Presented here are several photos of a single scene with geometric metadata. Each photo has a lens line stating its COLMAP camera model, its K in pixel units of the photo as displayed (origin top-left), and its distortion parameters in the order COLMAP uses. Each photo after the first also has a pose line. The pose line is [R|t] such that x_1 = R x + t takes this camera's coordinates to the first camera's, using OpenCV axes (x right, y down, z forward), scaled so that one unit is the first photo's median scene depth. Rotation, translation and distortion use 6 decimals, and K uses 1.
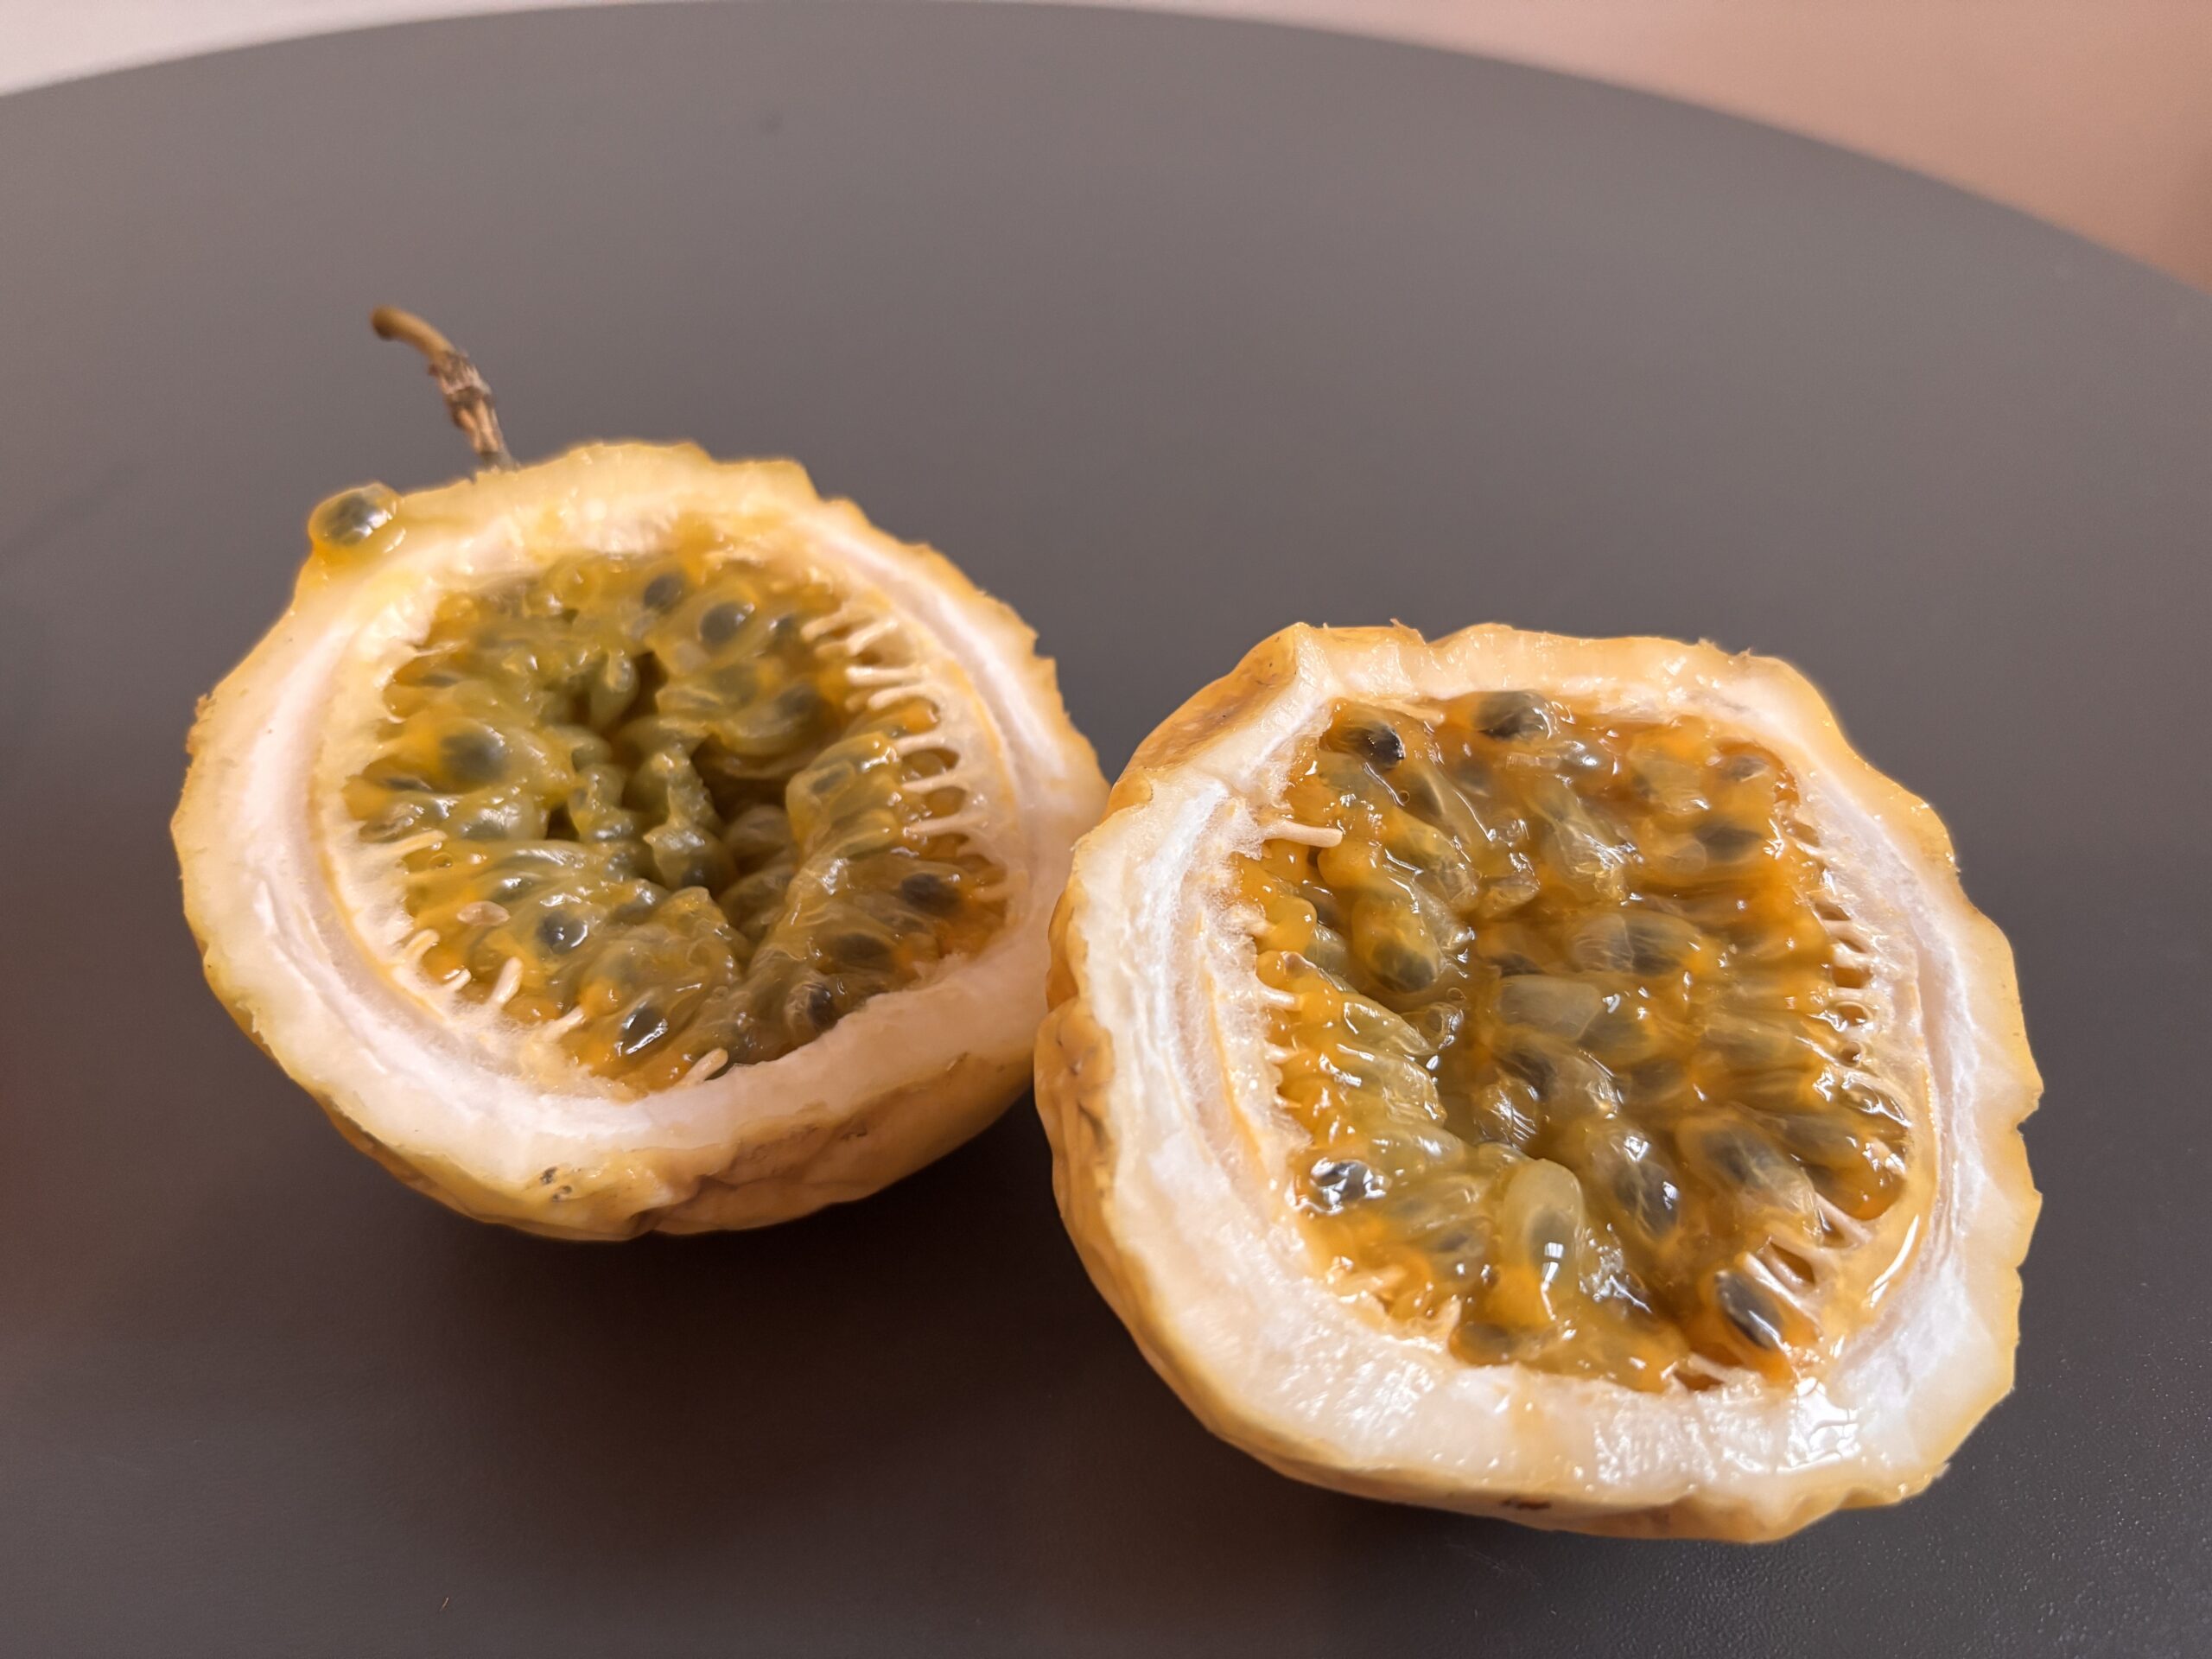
lens RADIAL K [[1453.3, 0, 1106.0], [0, 1453.3, 829.5], [0, 0, 1]] dist [0.001961, -0.000601]
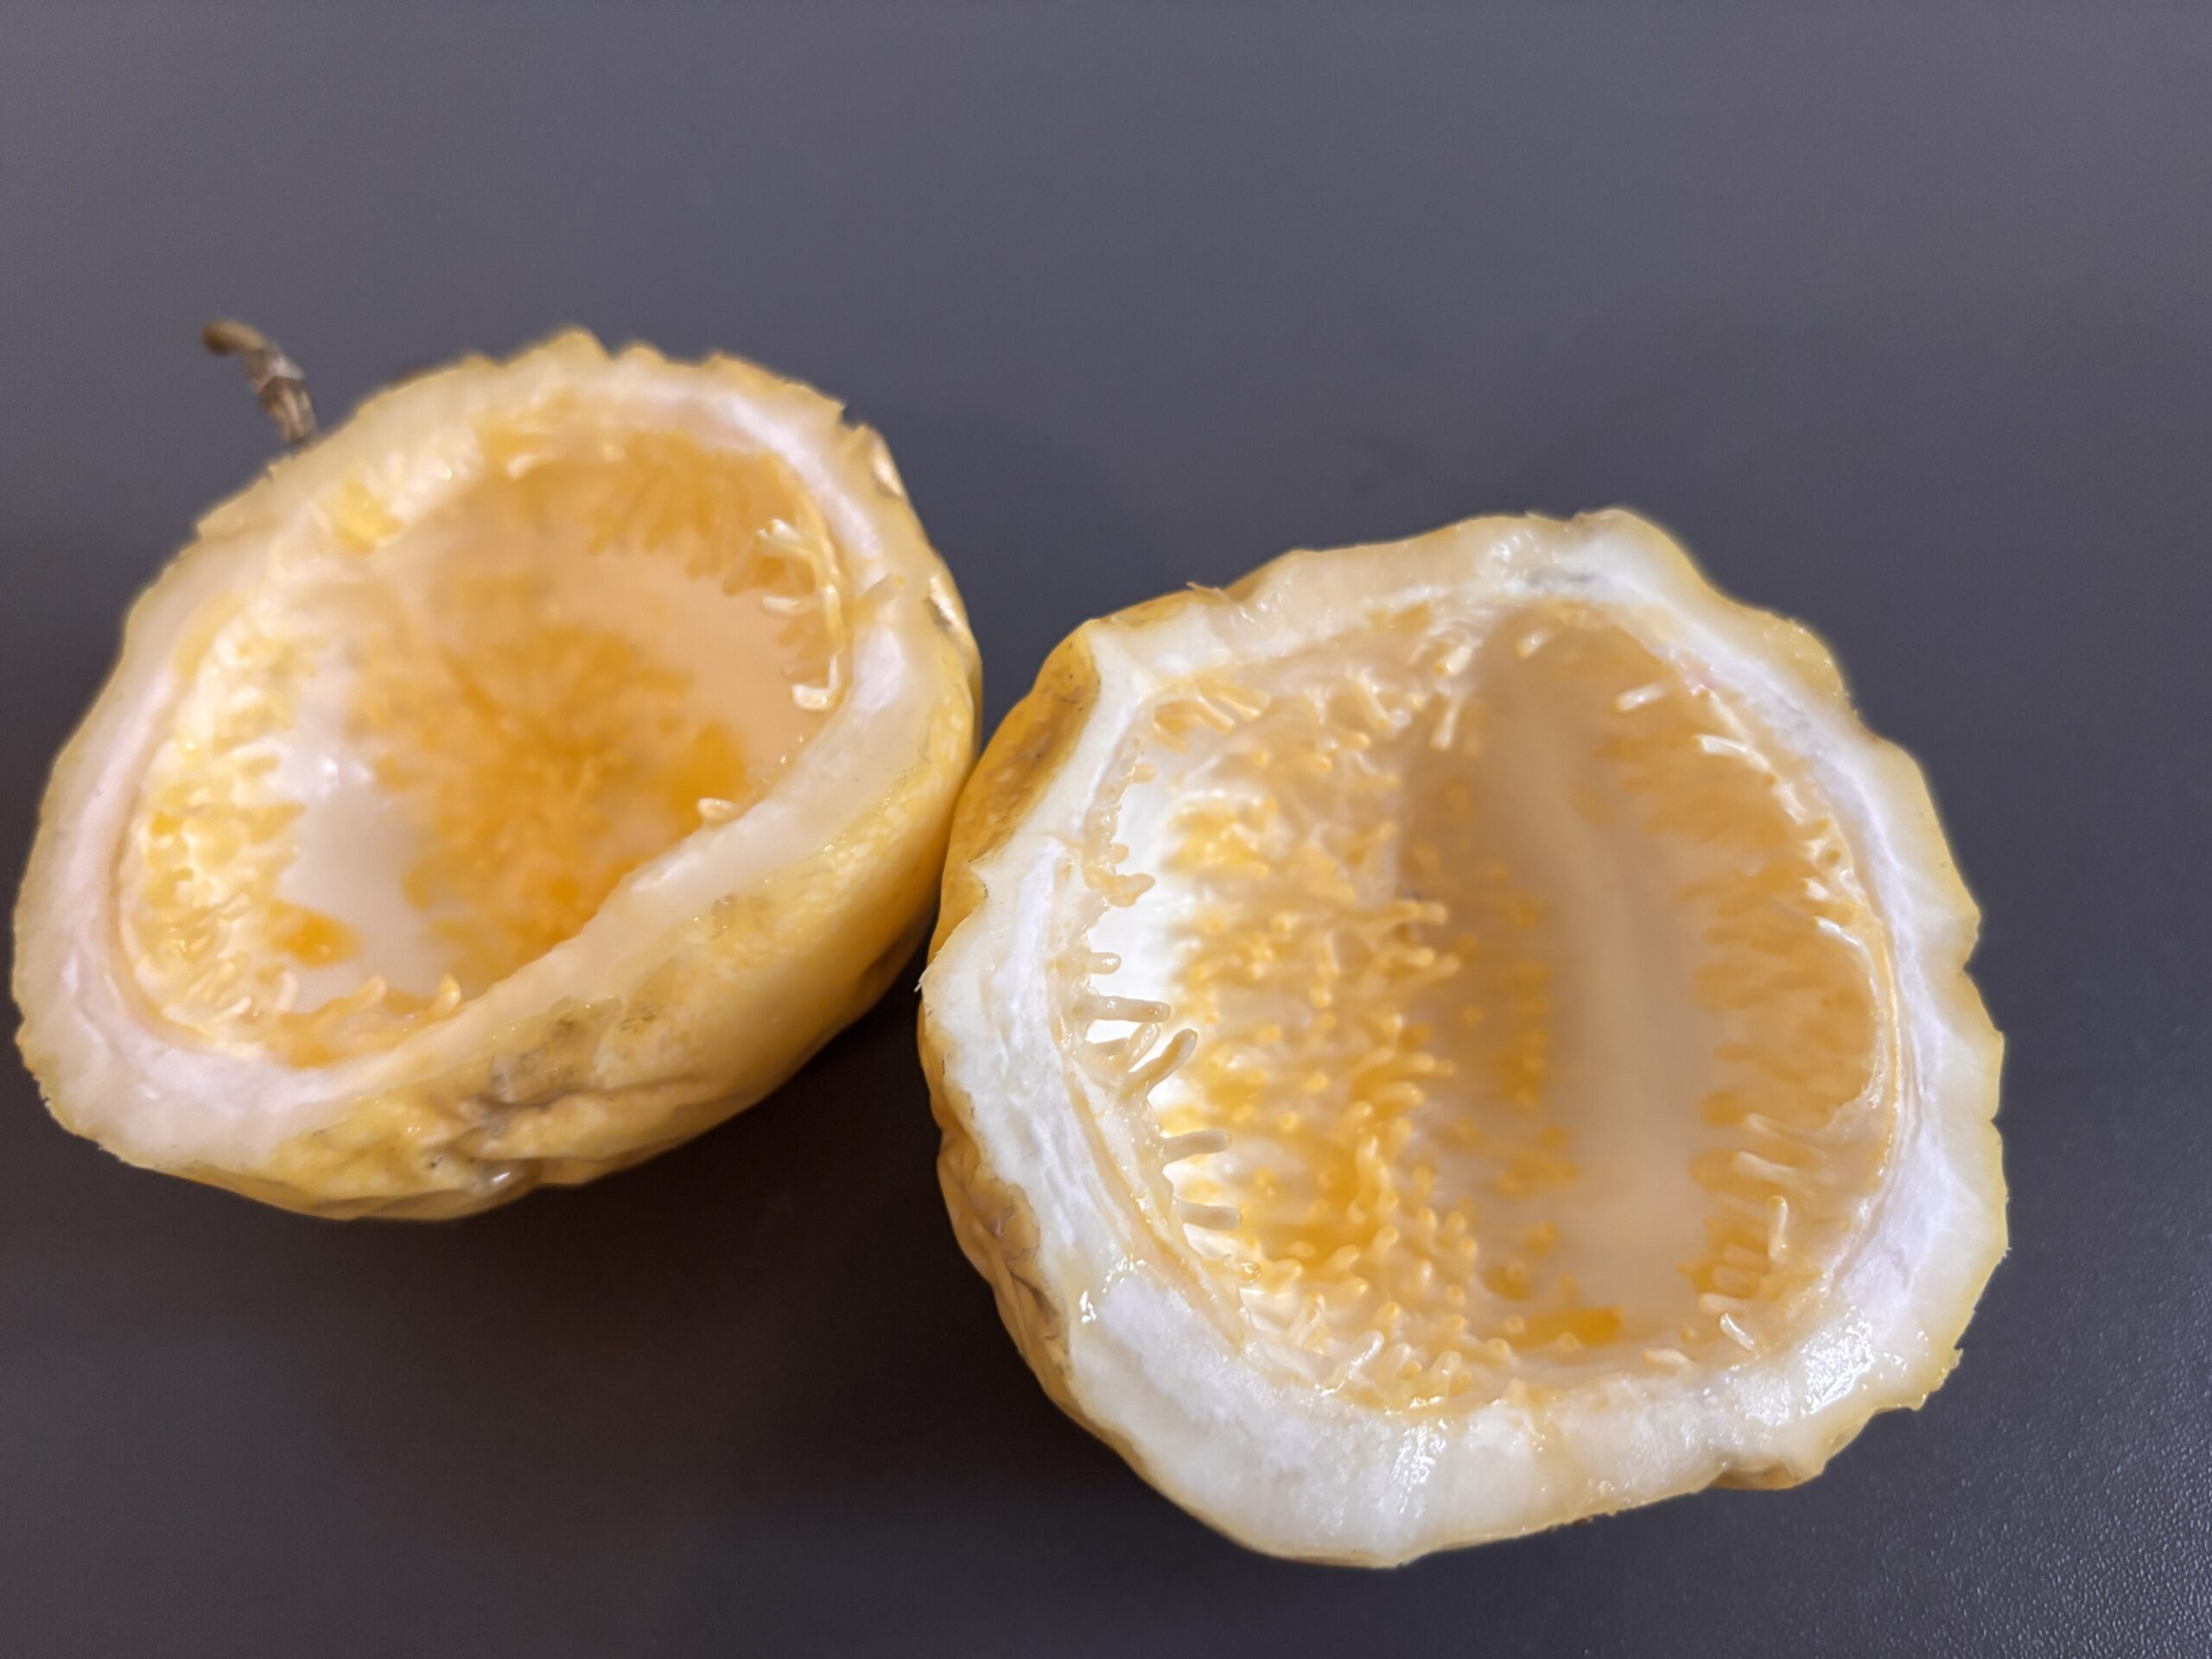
lens RADIAL K [[1453.3, 0, 1106.0], [0, 1453.3, 829.5], [0, 0, 1]] dist [0.001961, -0.000601]
pose [[0.952308, -0.304114, 0.025005, 0.097227], [0.292445, 0.933010, 0.209687, -0.239331], [-0.087098, -0.192374, 0.977449, 0.138105]]
